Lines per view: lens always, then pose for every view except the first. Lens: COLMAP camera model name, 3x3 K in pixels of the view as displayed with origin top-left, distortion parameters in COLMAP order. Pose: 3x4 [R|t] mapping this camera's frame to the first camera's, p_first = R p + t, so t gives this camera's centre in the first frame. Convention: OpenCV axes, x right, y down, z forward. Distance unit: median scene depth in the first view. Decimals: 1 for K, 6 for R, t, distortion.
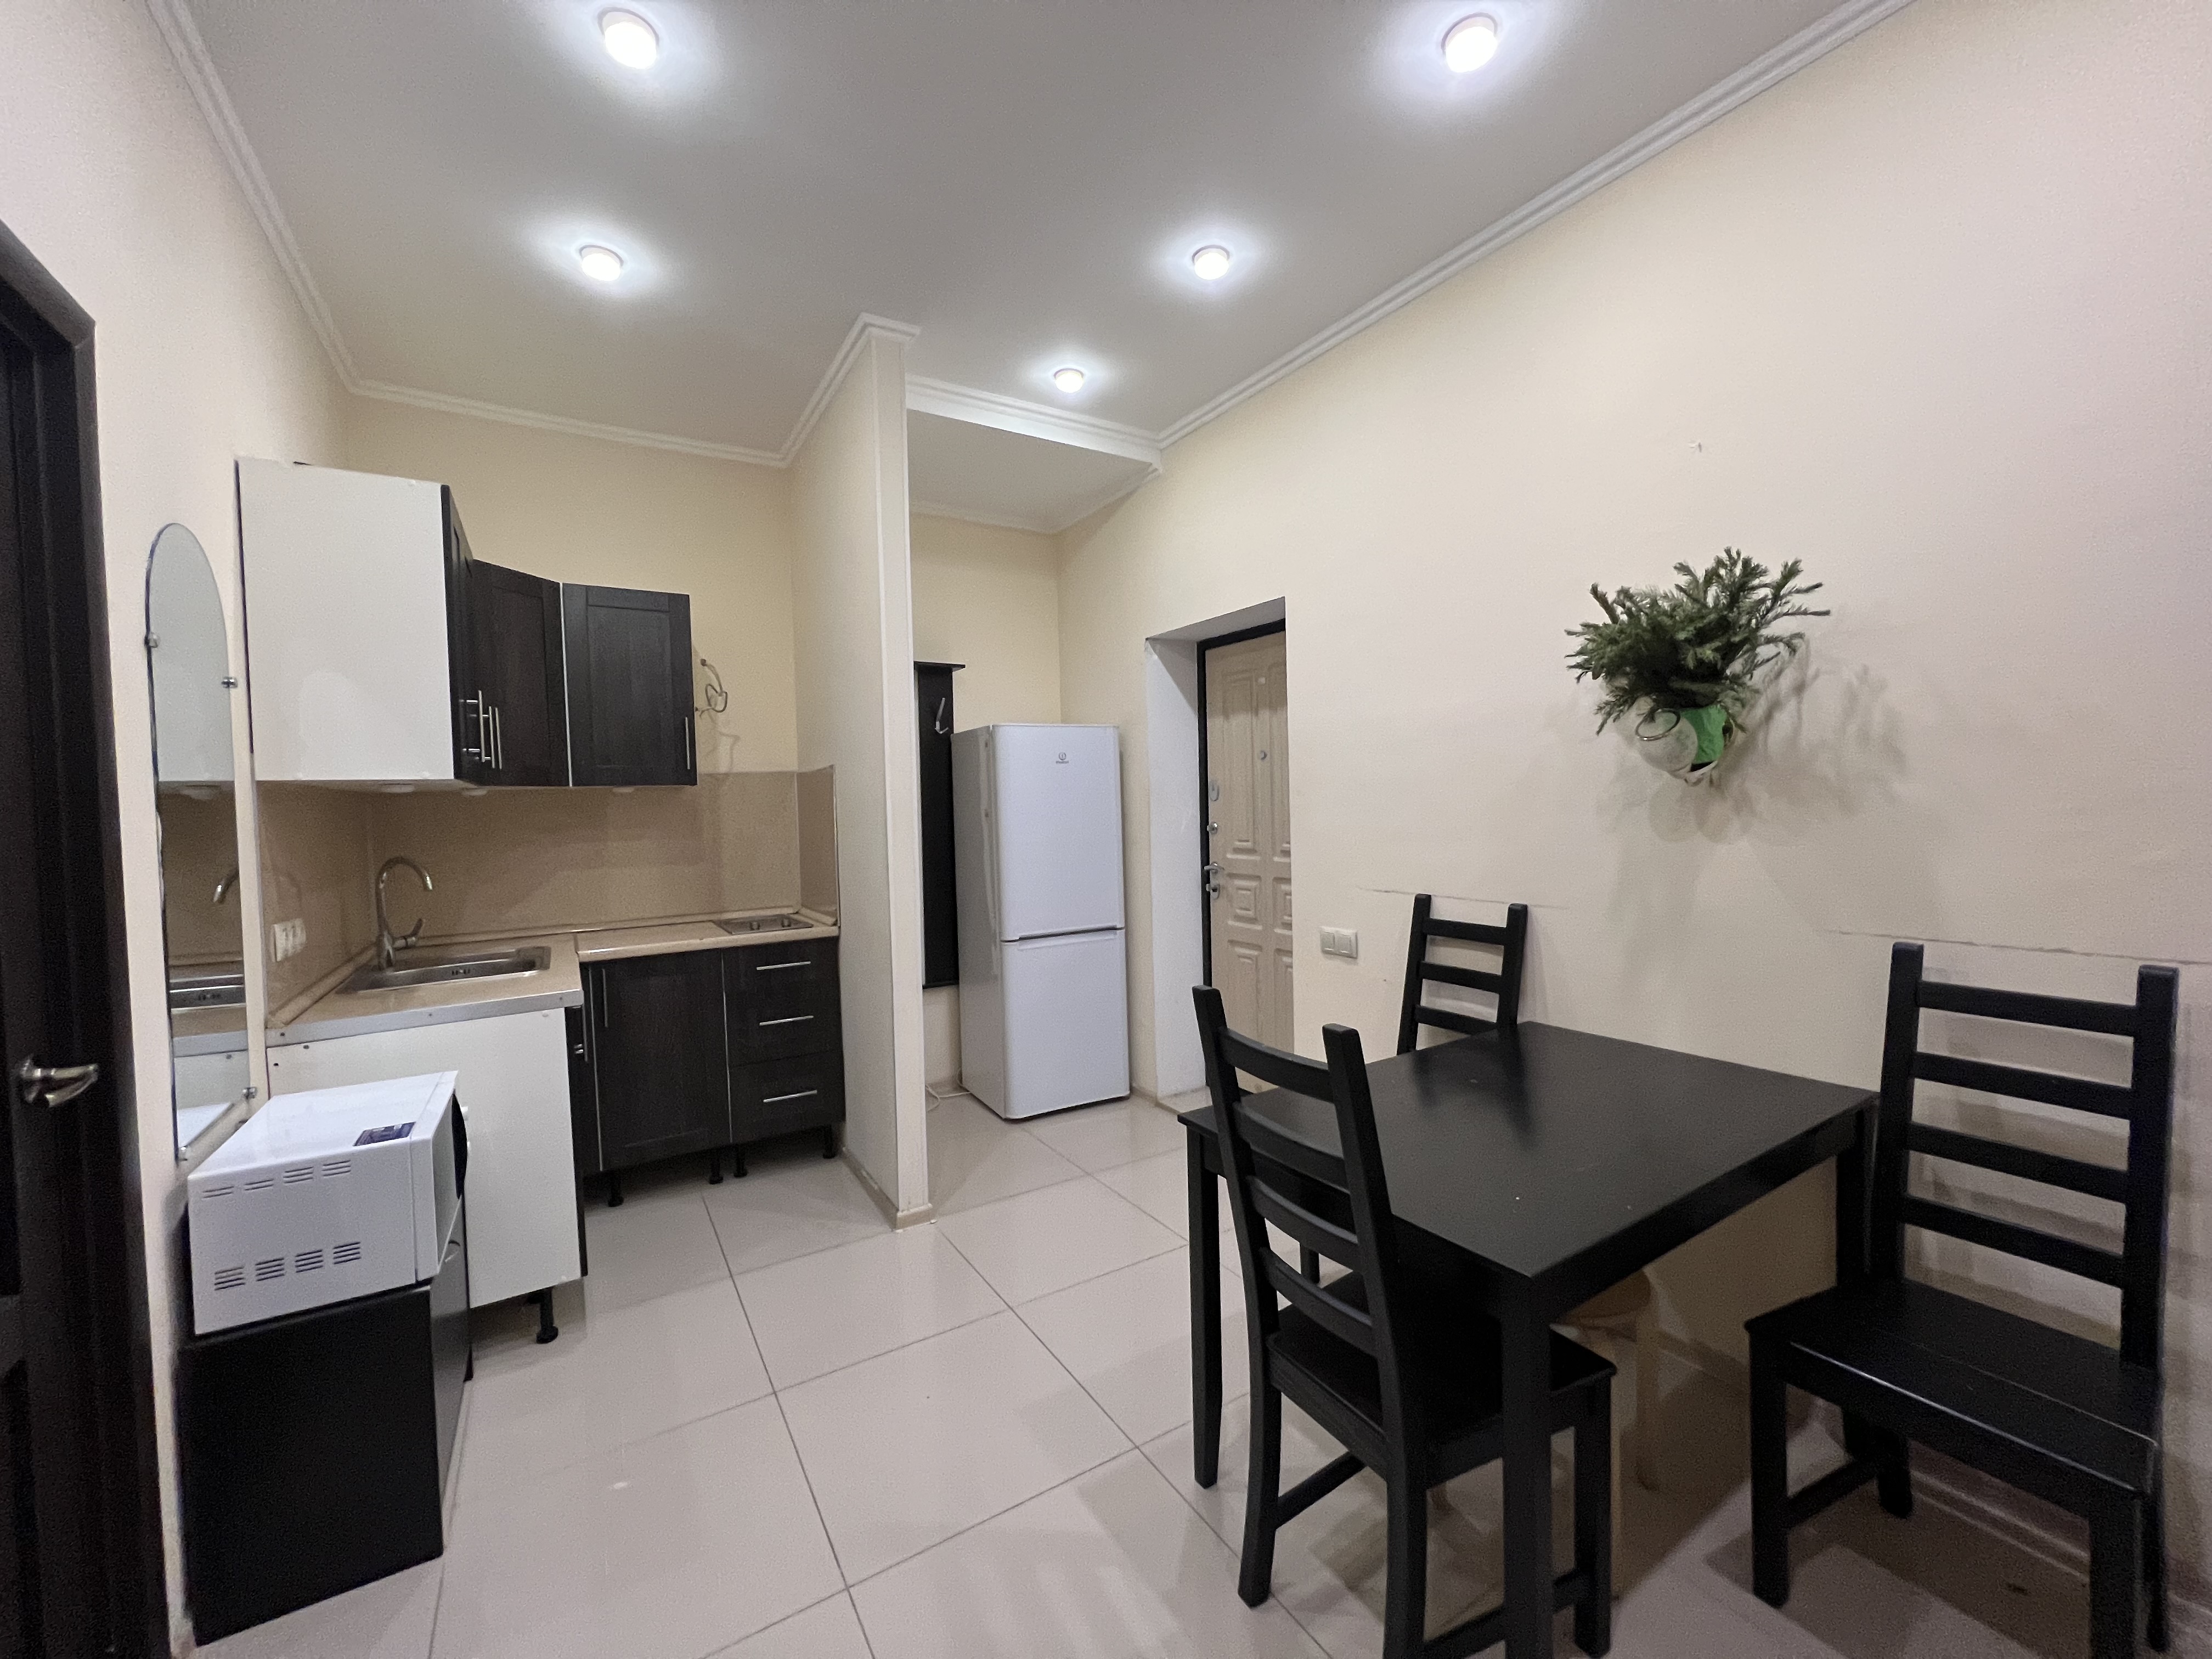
lens RADIAL K [[882.2, 0, 1099.0], [0, 882.2, 826.6], [0, 0, 1]] dist [-0.000011, 0.000068]
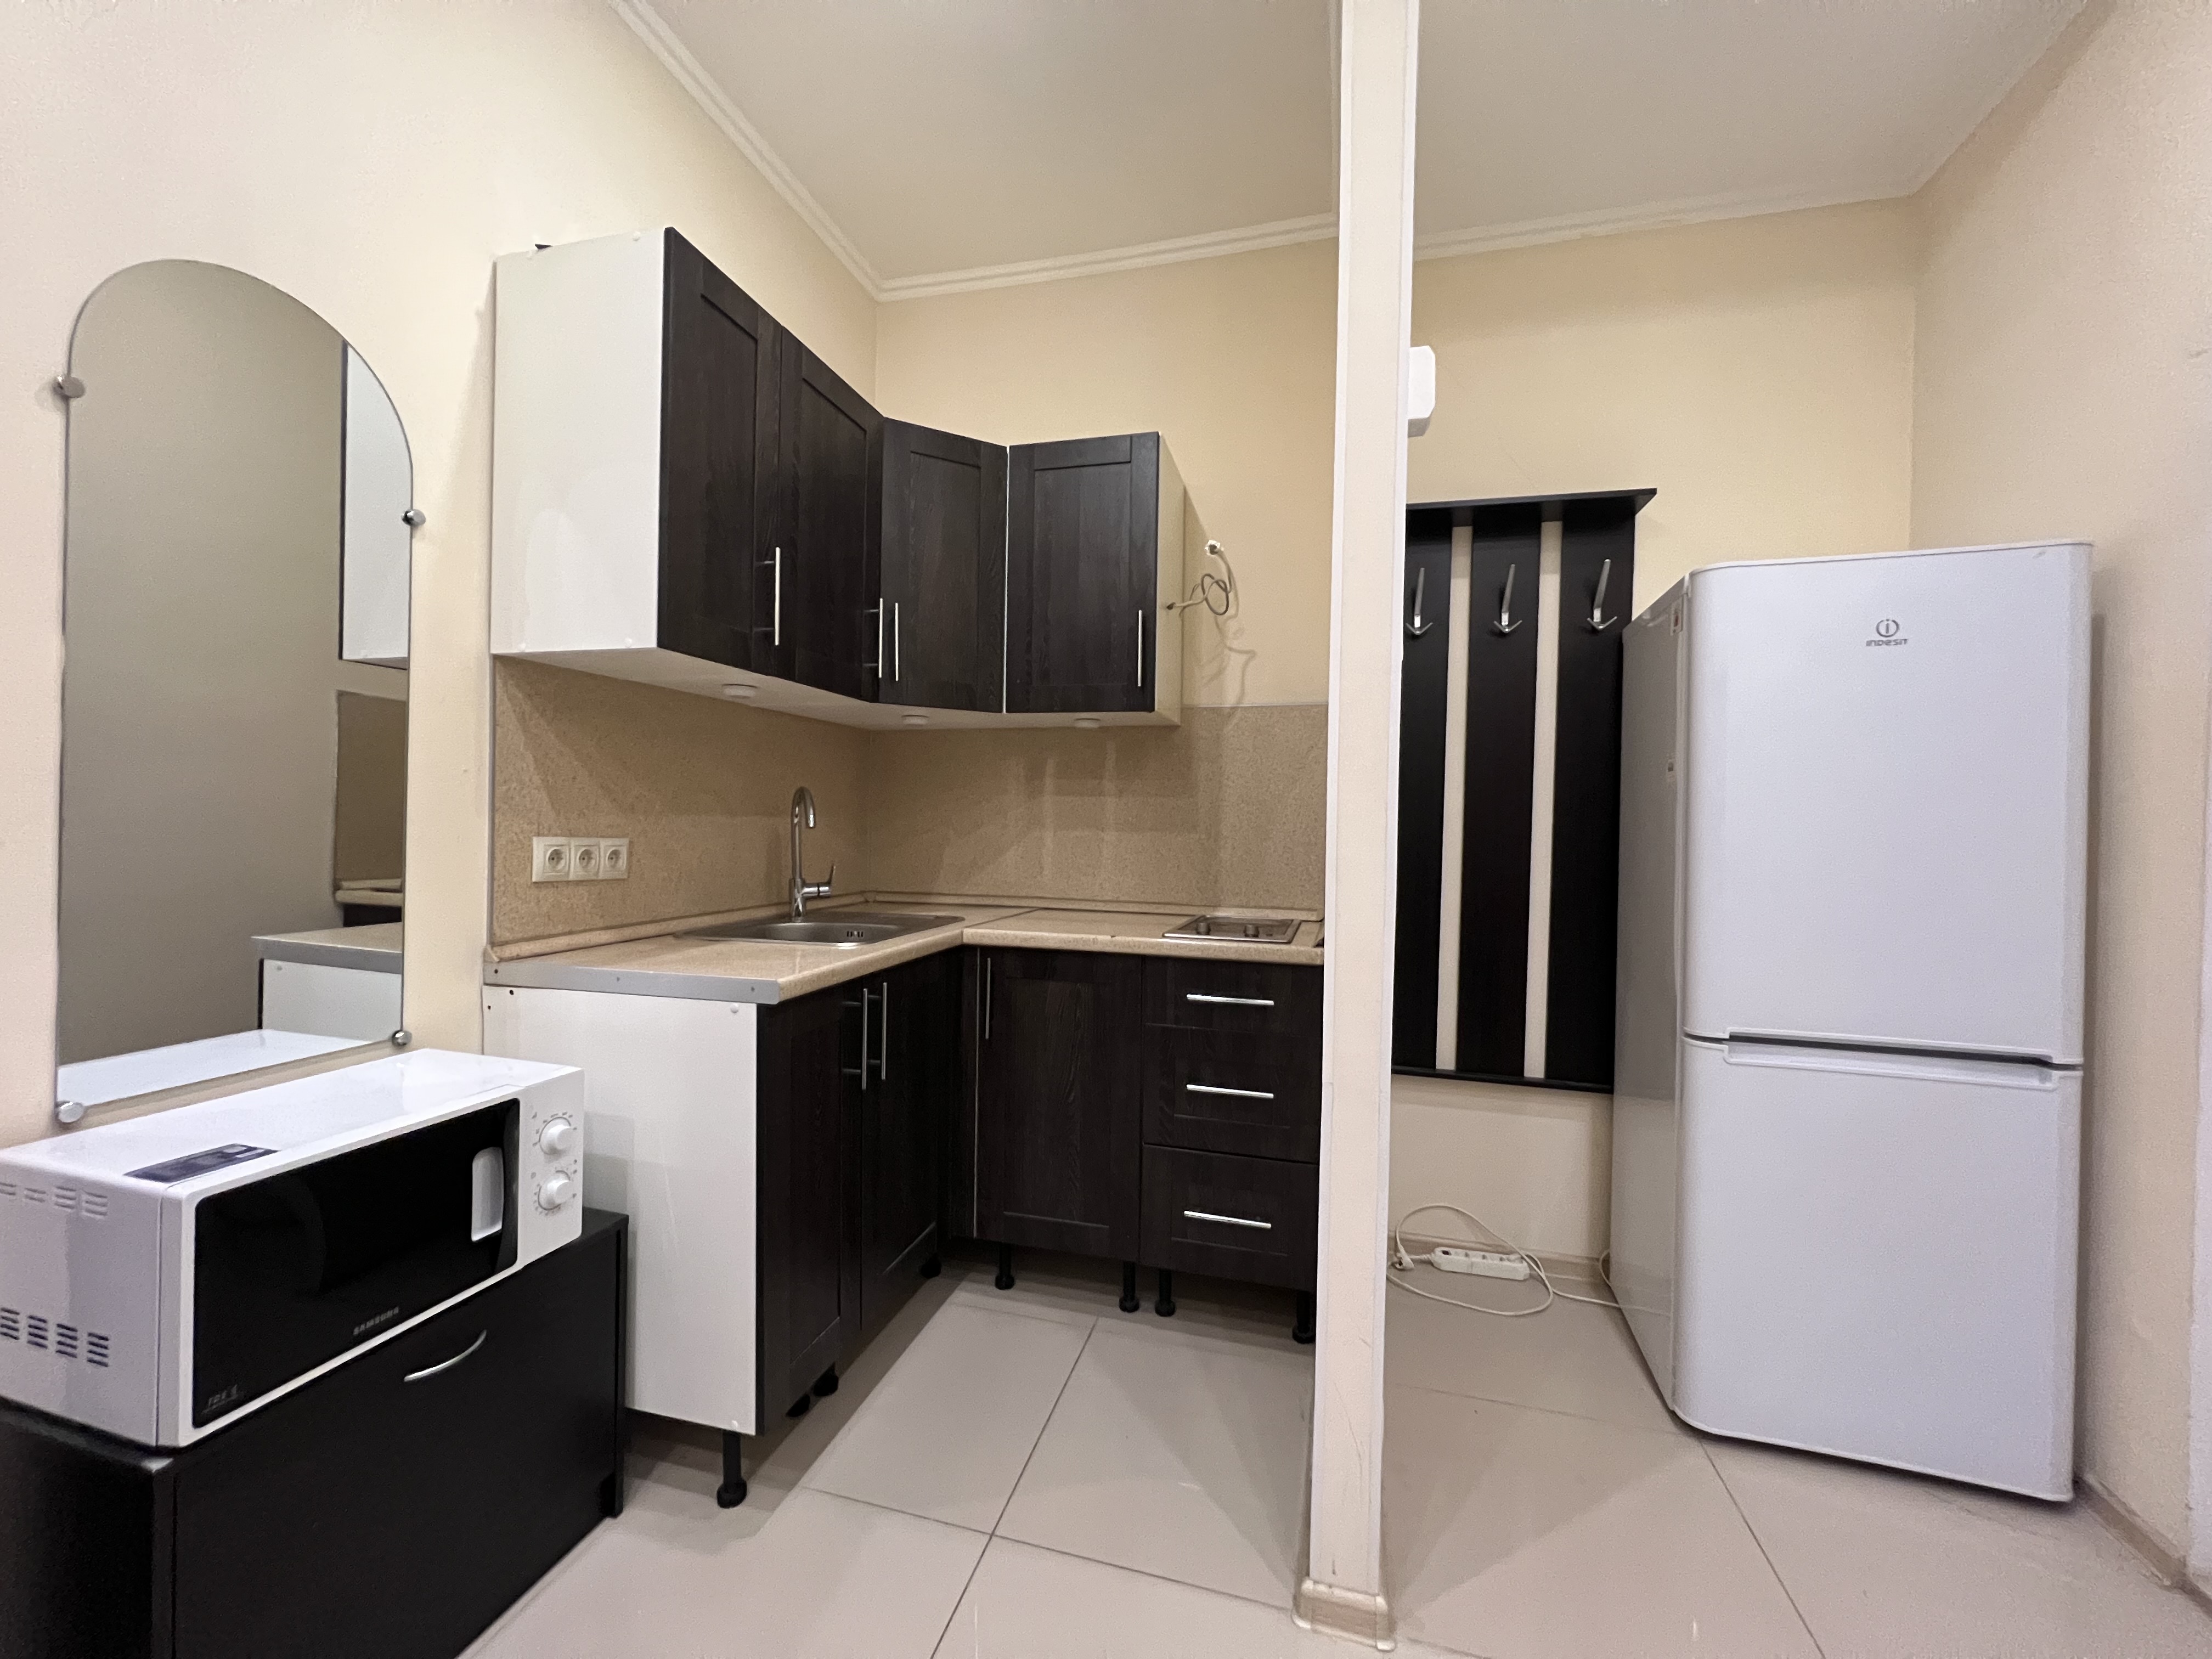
lens RADIAL K [[882.2, 0, 1099.0], [0, 882.2, 826.6], [0, 0, 1]] dist [-0.000011, 0.000068]
pose [[0.684042, 0.045235, -0.728039, 0.014091], [-0.059681, 0.998200, 0.005947, 0.040415], [0.726997, 0.039382, 0.685510, 0.508912]]
